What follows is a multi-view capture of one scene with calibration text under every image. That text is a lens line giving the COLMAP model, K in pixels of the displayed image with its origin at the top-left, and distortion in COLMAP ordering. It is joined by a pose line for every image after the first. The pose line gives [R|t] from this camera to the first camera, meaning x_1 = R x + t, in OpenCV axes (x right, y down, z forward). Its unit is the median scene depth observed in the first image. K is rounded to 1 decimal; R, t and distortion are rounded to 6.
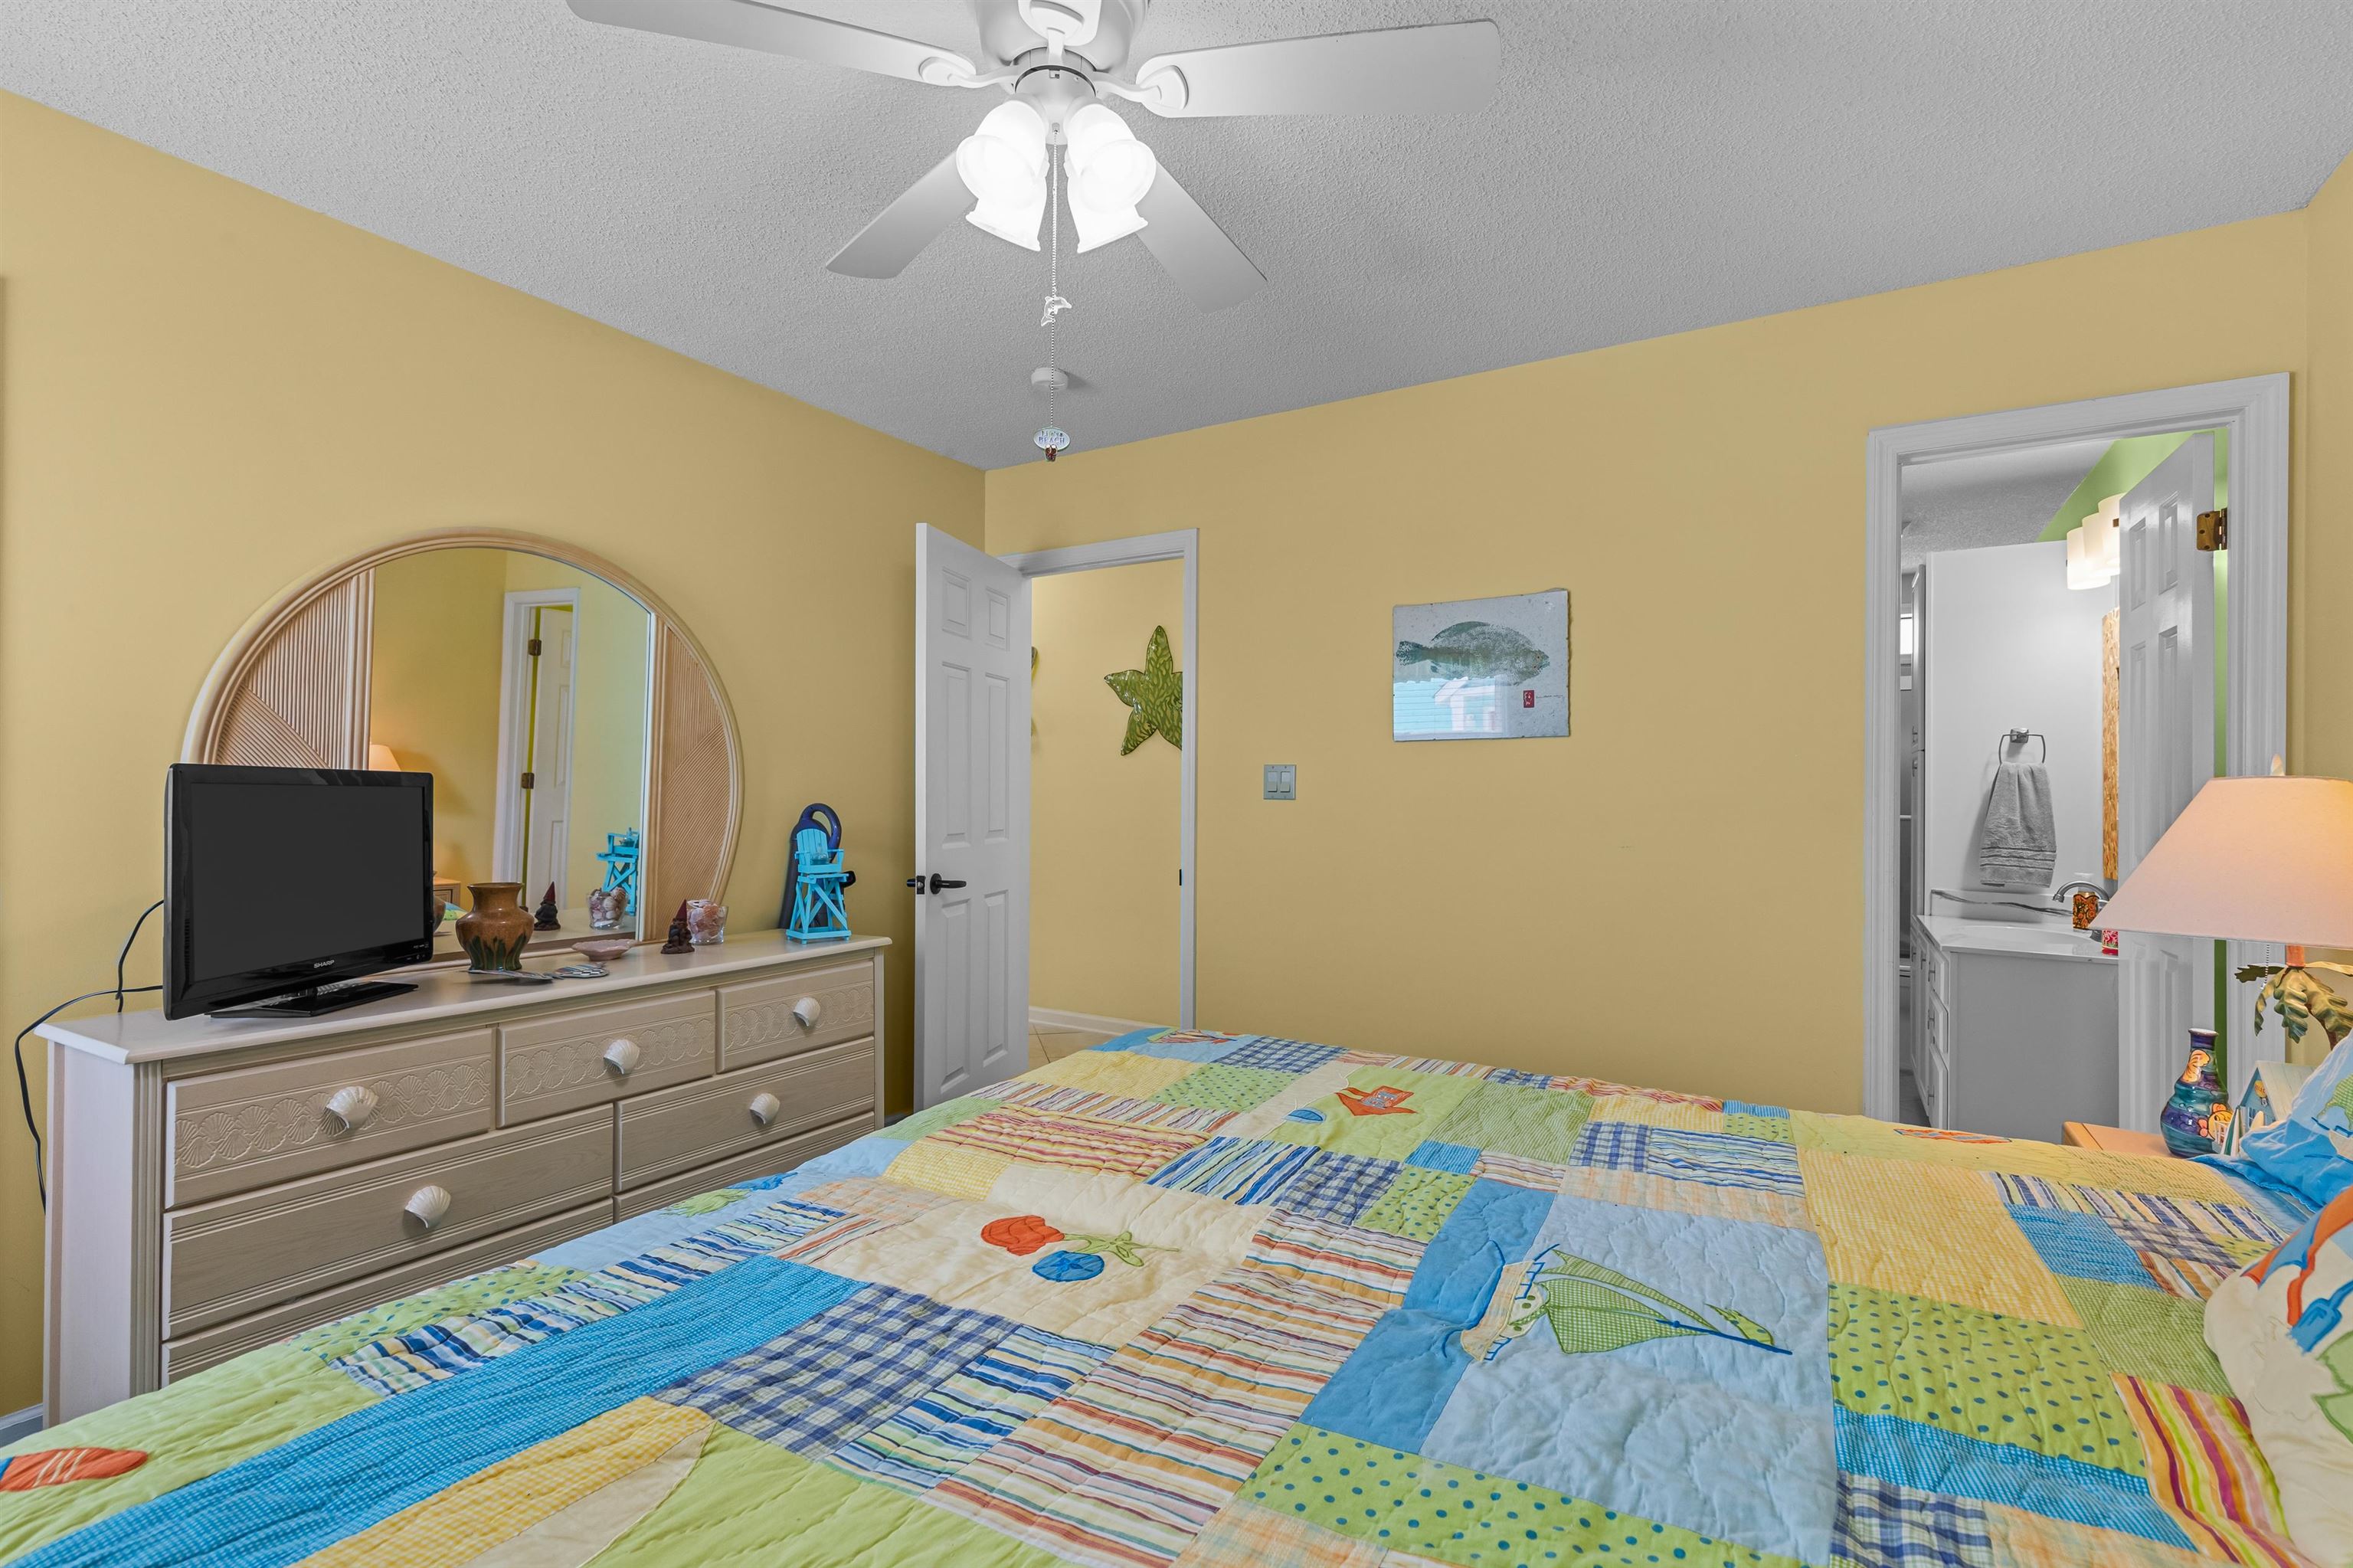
lens RADIAL K [[1068.0, 0, 1183.3], [0, 1068.0, 787.7], [0, 0, 1]] dist [0.010504, -0.000199]
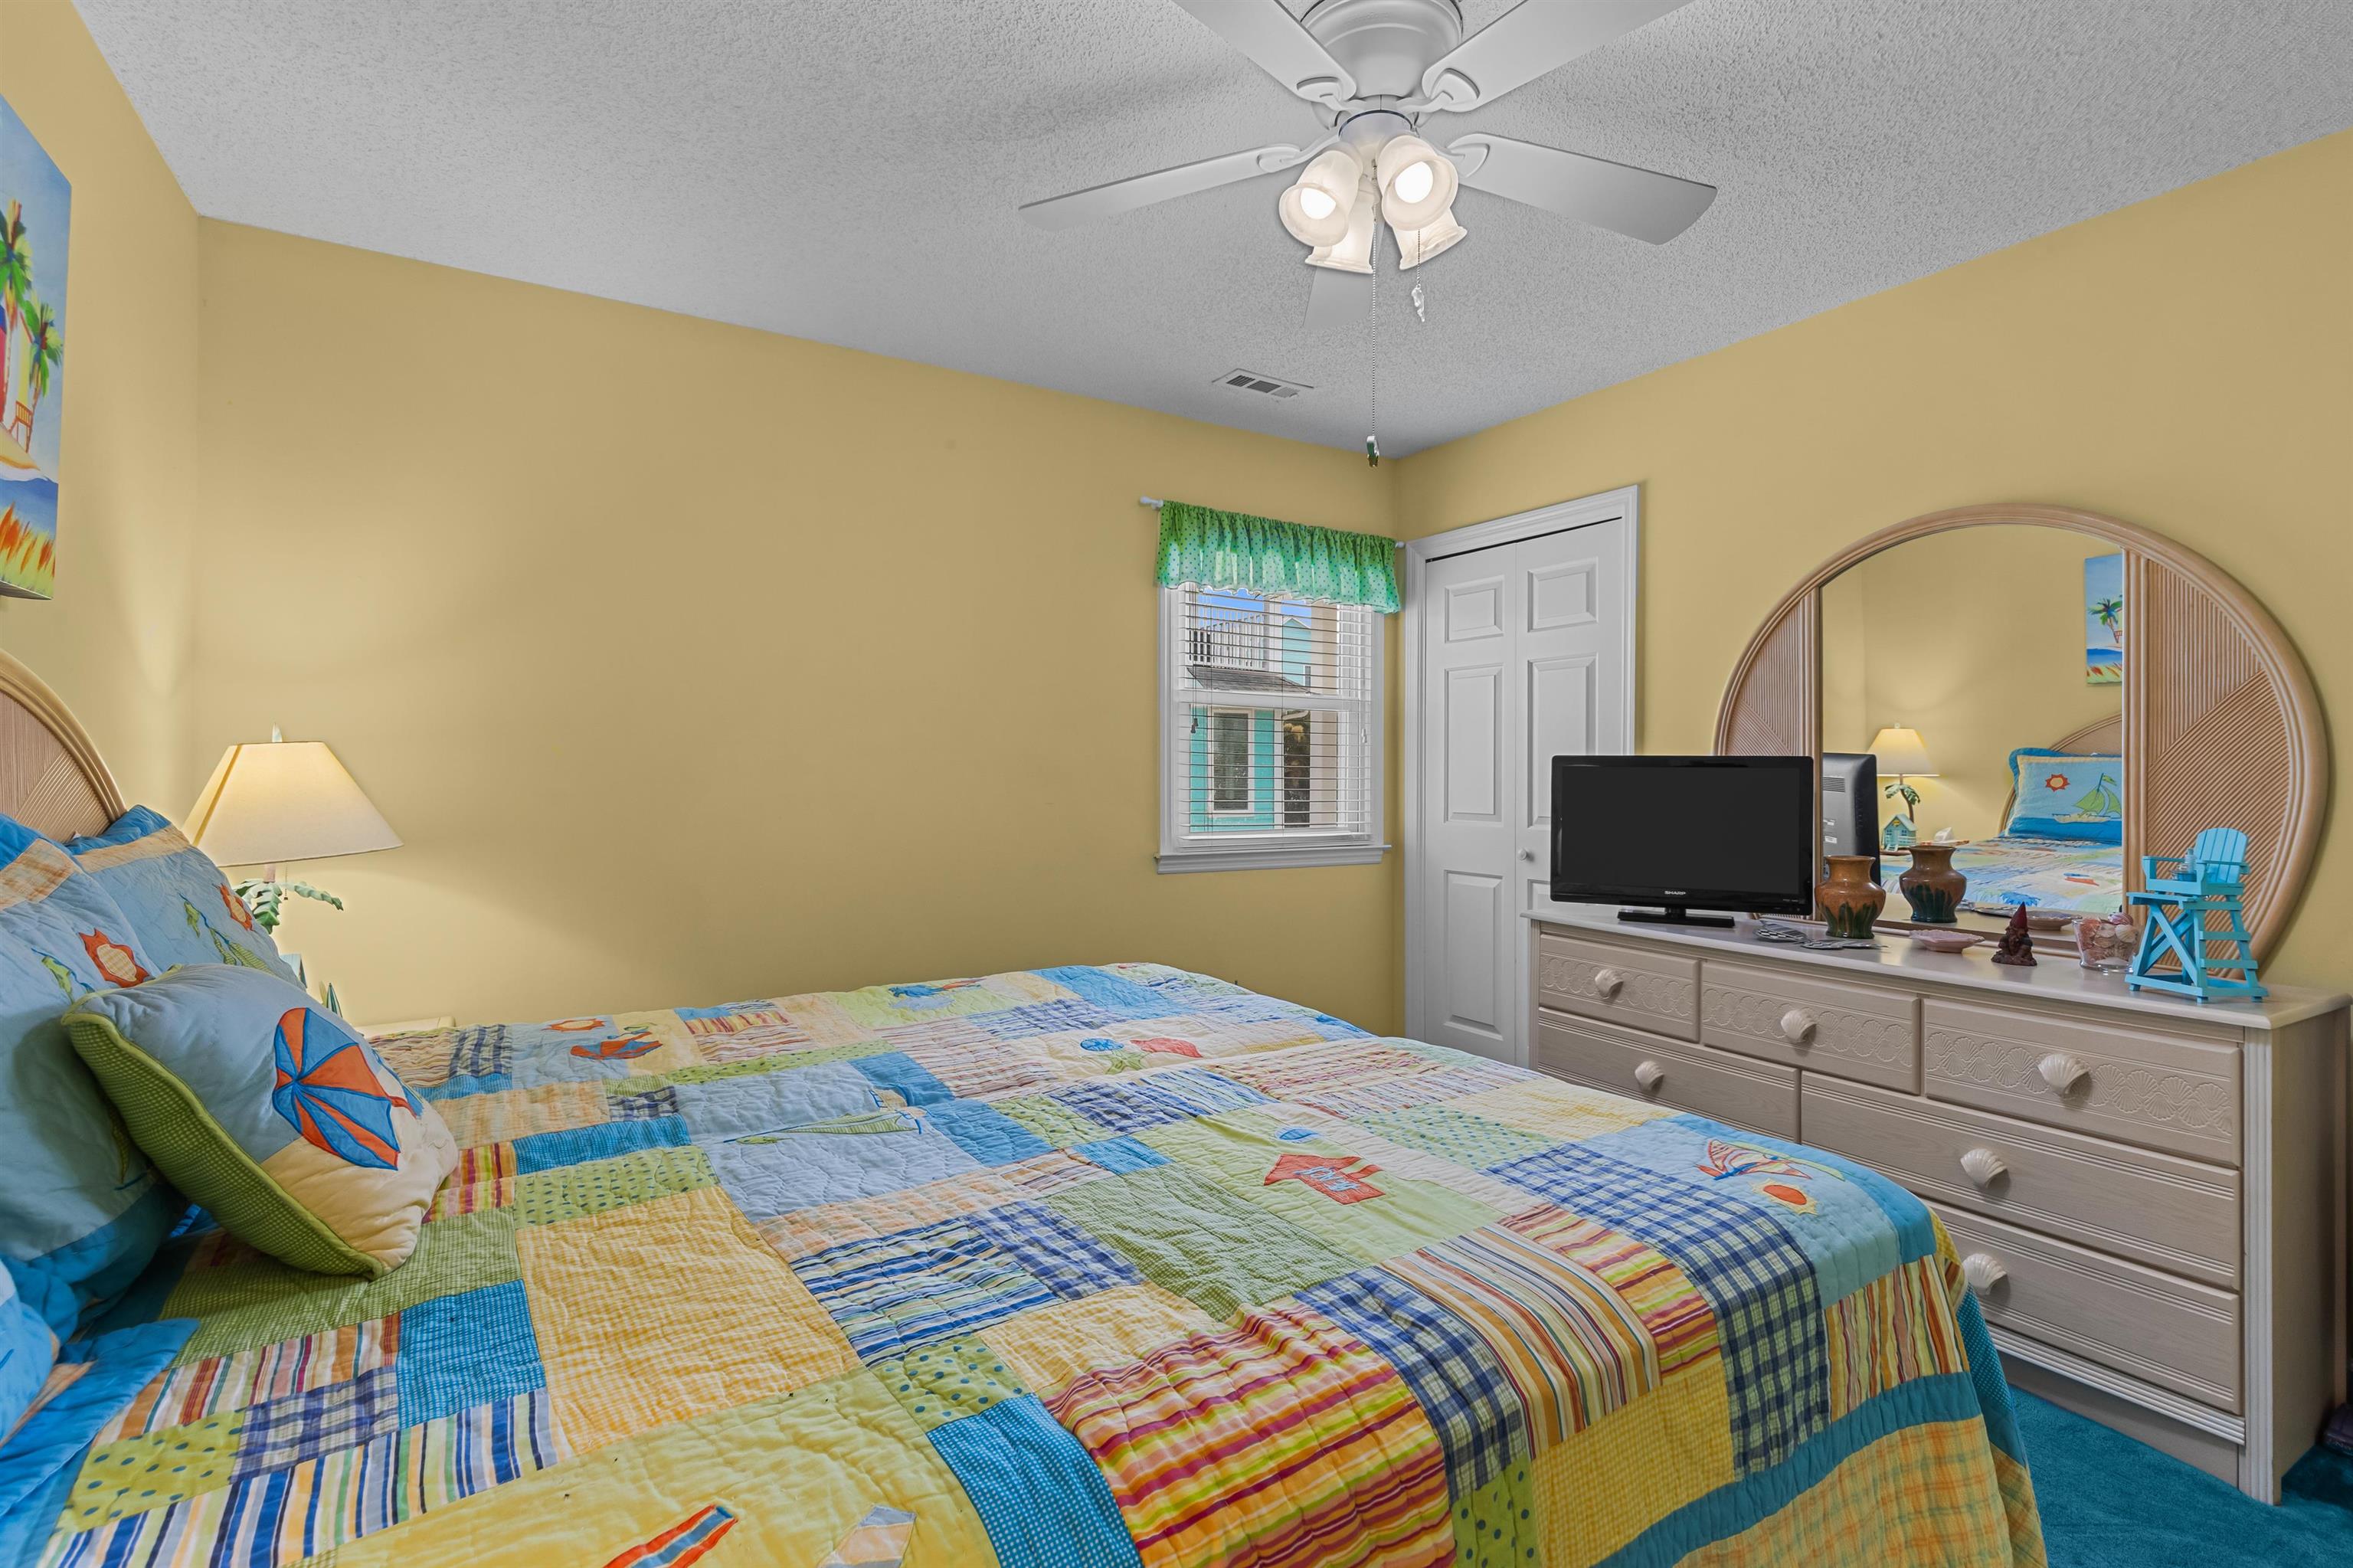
lens RADIAL K [[1068.0, 0, 1183.3], [0, 1068.0, 787.7], [0, 0, 1]] dist [0.010504, -0.000199]
pose [[-0.458769, 0.005376, -0.888539, 0.904345], [-0.000941, 0.999978, 0.006536, 0.017887], [0.888555, 0.003835, -0.458754, 1.276301]]
